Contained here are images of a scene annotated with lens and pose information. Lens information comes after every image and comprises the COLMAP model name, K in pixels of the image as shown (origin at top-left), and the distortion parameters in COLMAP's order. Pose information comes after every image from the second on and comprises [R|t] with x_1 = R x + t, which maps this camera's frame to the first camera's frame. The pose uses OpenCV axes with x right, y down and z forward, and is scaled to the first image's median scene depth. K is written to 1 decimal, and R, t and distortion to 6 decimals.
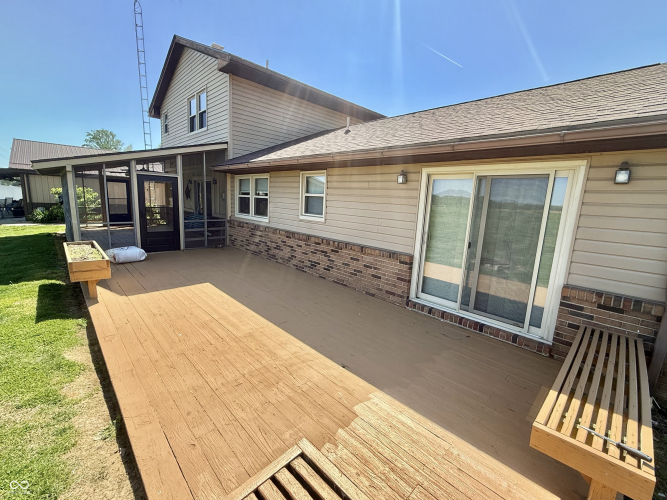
lens RADIAL K [[289.2, 0, 333.5], [0, 289.2, 250.0], [0, 0, 1]] dist [-0.000896, 0.000072]
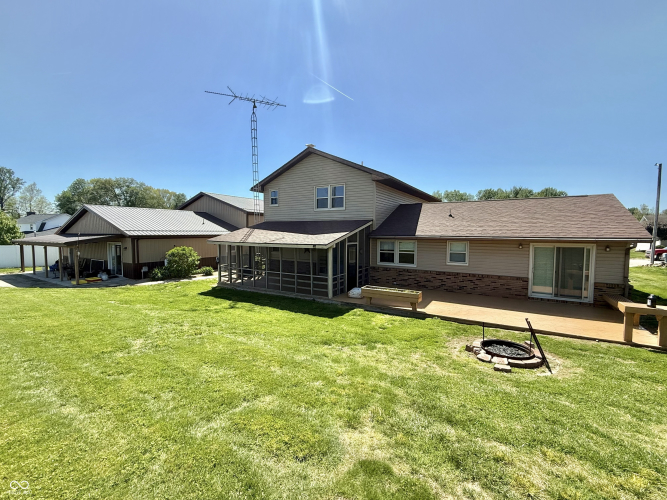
lens RADIAL K [[289.2, 0, 333.5], [0, 289.2, 250.0], [0, 0, 1]] dist [-0.000896, 0.000072]
pose [[0.966125, -0.066225, 0.249431, -1.129514], [0.090934, 0.991884, -0.088866, -0.087251], [-0.241521, 0.108538, 0.964307, -0.575089]]
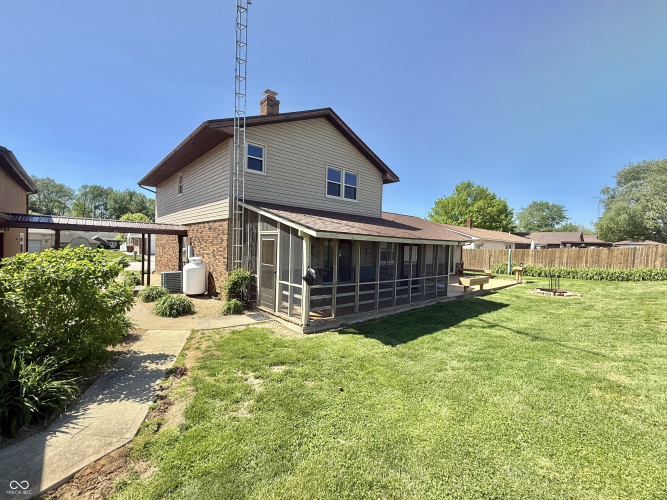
lens RADIAL K [[289.2, 0, 333.5], [0, 289.2, 250.0], [0, 0, 1]] dist [-0.000896, 0.000072]
pose [[0.035713, -0.069375, 0.996951, -2.259039], [0.140348, 0.988049, 0.063728, -0.381164], [-0.989458, 0.137644, 0.045023, 1.366552]]
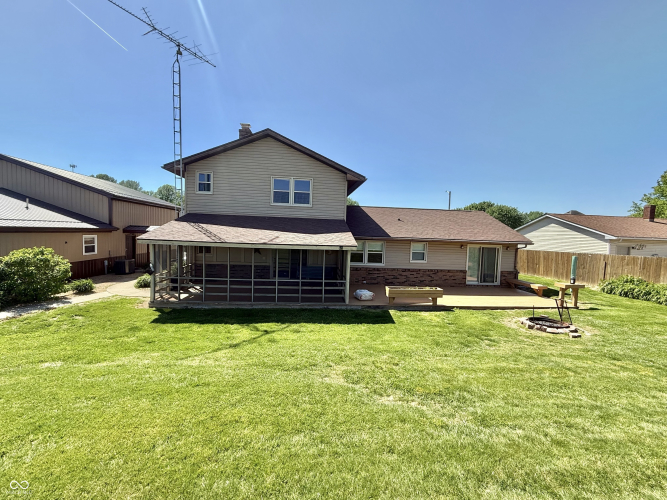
lens RADIAL K [[289.2, 0, 333.5], [0, 289.2, 250.0], [0, 0, 1]] dist [-0.000896, 0.000072]
pose [[0.624640, -0.078832, 0.776924, -1.888744], [0.131042, 0.991365, -0.004766, -0.231091], [-0.769840, 0.104787, 0.629577, 0.047271]]
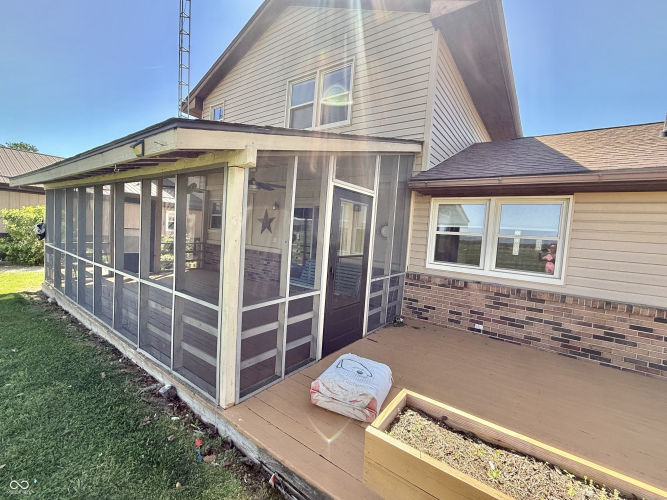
lens RADIAL K [[289.2, 0, 333.5], [0, 289.2, 250.0], [0, 0, 1]] dist [-0.000896, 0.000072]
pose [[0.983516, 0.005168, 0.180750, -0.730130], [0.012823, 0.995082, -0.098223, -0.112620], [-0.180368, 0.098921, 0.978612, 0.543422]]
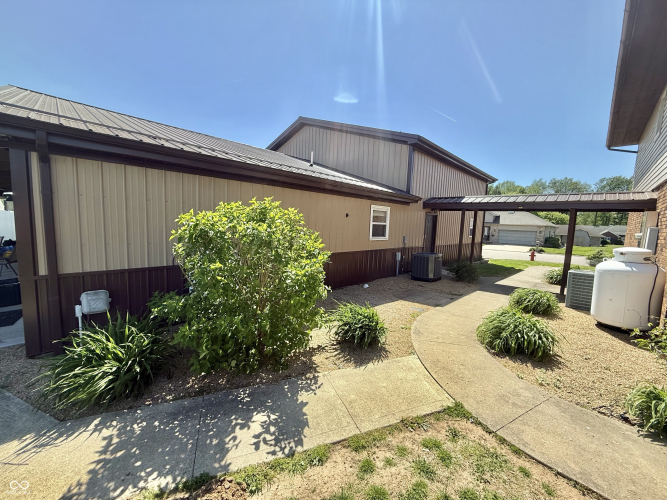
lens RADIAL K [[265.6, 0, 333.5], [0, 265.6, 250.0], [0, 0, 1]] dist [-0.001115, -0.000134]
pose [[0.999454, -0.016261, 0.028777, -1.609111], [0.018056, 0.997836, -0.063231, -0.324505], [-0.027687, 0.063716, 0.997584, 1.514344]]
